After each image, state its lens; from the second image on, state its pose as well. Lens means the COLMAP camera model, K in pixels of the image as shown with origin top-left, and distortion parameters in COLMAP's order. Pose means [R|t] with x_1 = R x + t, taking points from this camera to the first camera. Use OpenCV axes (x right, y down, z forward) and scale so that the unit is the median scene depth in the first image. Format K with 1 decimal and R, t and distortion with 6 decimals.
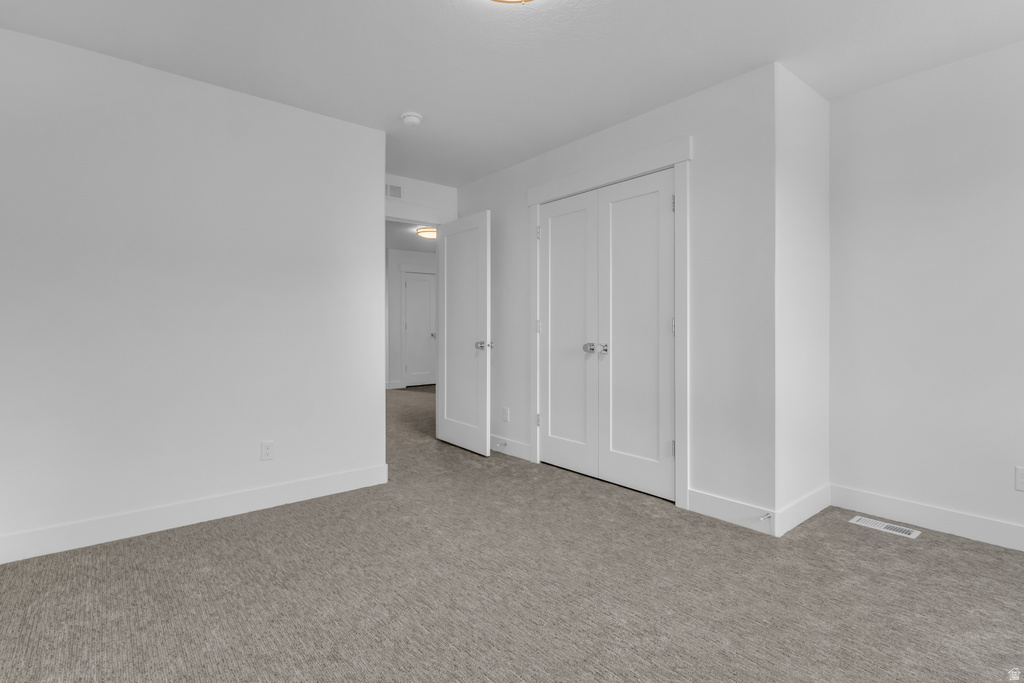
lens RADIAL K [[499.0, 0, 512.8], [0, 499.0, 337.2], [0, 0, 1]] dist [0.006048, -0.000132]
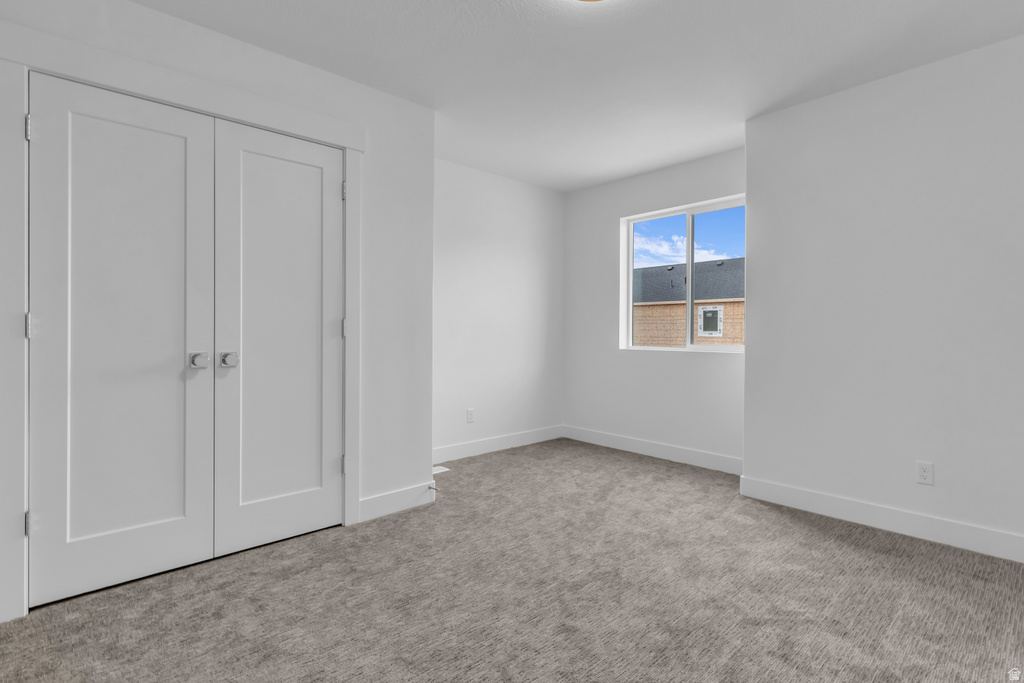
lens RADIAL K [[499.0, 0, 512.7], [0, 499.0, 336.3], [0, 0, 1]] dist [0.006048, -0.000132]
pose [[-0.057716, -0.008273, 0.998299, -0.588674], [0.018190, 0.999791, 0.009337, -0.008707], [-0.998167, 0.018698, -0.057553, 0.743621]]
